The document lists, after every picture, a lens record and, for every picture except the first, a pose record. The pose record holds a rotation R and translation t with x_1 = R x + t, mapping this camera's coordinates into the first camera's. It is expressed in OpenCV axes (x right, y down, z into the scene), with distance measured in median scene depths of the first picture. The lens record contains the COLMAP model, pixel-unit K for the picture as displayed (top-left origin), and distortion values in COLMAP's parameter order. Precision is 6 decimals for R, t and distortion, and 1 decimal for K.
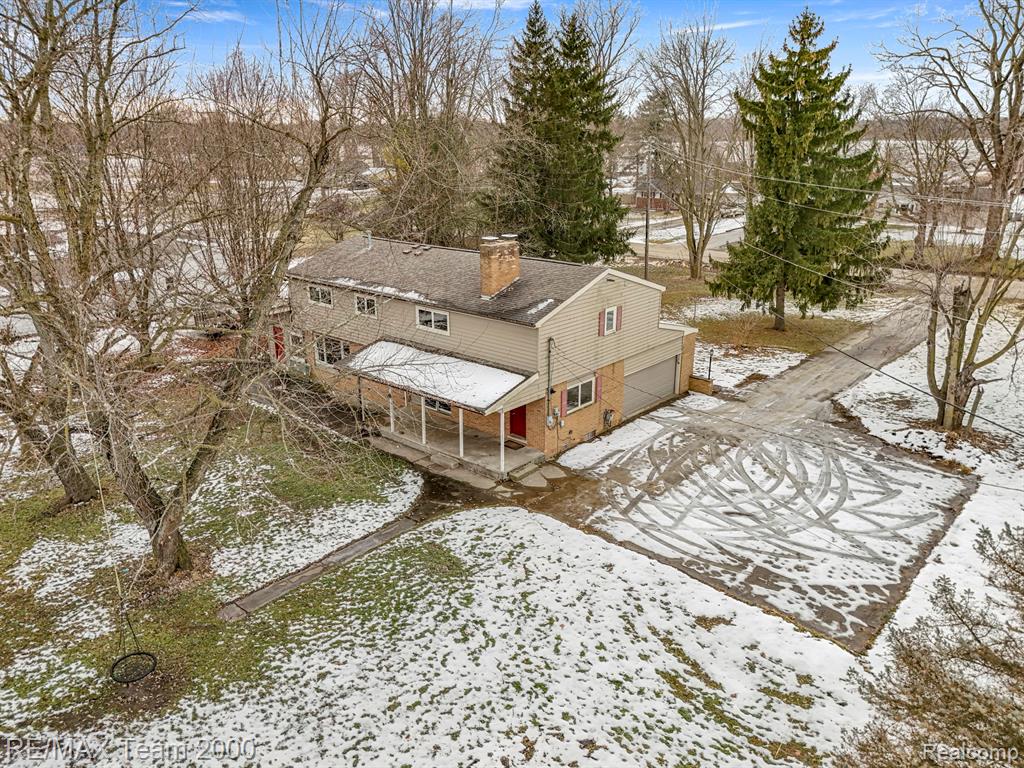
lens RADIAL K [[751.0, 0, 512.0], [0, 751.0, 384.0], [0, 0, 1]] dist [0.073017, -0.060666]
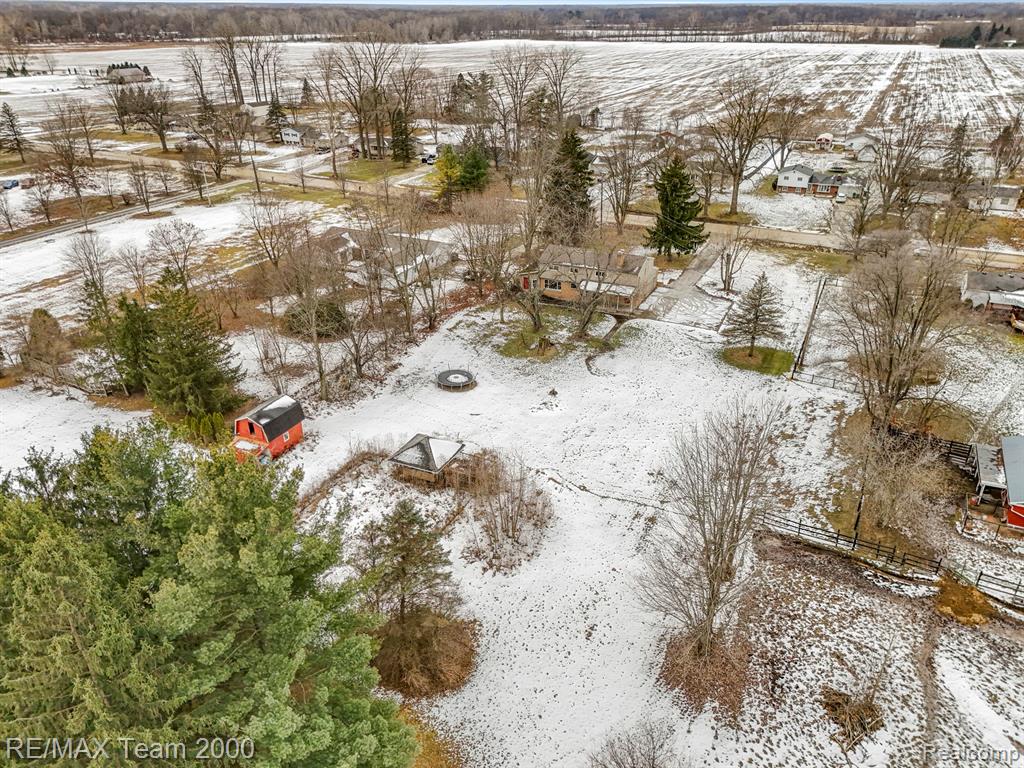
lens RADIAL K [[751.0, 0, 512.0], [0, 751.0, 384.0], [0, 0, 1]] dist [0.073017, -0.060666]
pose [[0.959300, -0.123513, 0.253945, -1.686051], [0.086681, 0.984654, 0.151470, -0.167397], [-0.268757, -0.123293, 0.955285, -2.721188]]
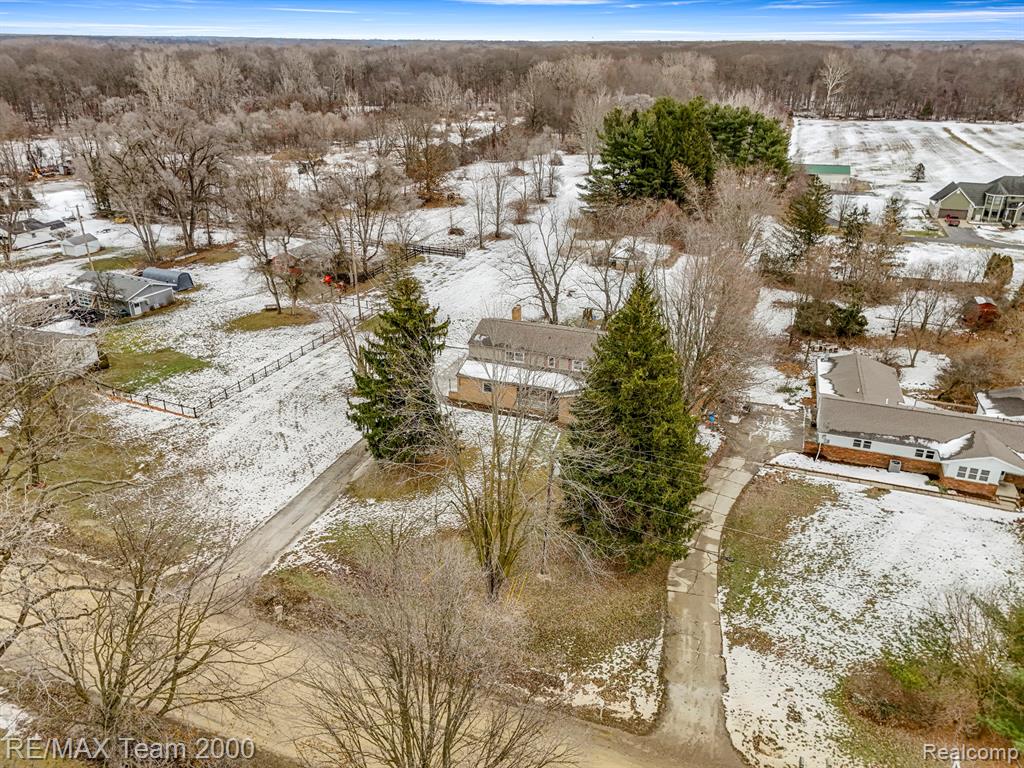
lens RADIAL K [[751.0, 0, 512.0], [0, 751.0, 384.0], [0, 0, 1]] dist [0.073017, -0.060666]
pose [[-0.930007, 0.151033, -0.335076, 1.114707], [-0.117318, 0.741990, 0.660066, -2.043332], [0.348315, 0.653177, -0.672337, 3.388461]]
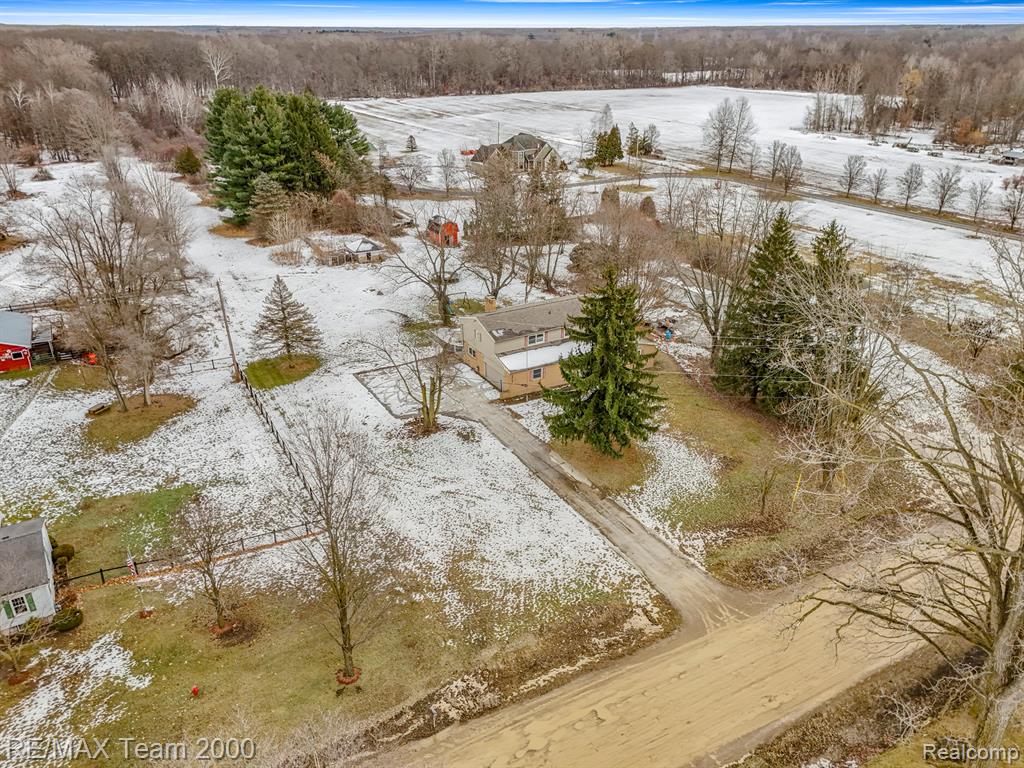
lens RADIAL K [[751.0, 0, 512.0], [0, 751.0, 384.0], [0, 0, 1]] dist [0.073017, -0.060666]
pose [[-0.316919, 0.407506, -0.856447, 2.839753], [-0.297260, 0.814821, 0.497697, -1.515869], [0.900666, 0.412317, -0.137097, 1.729682]]
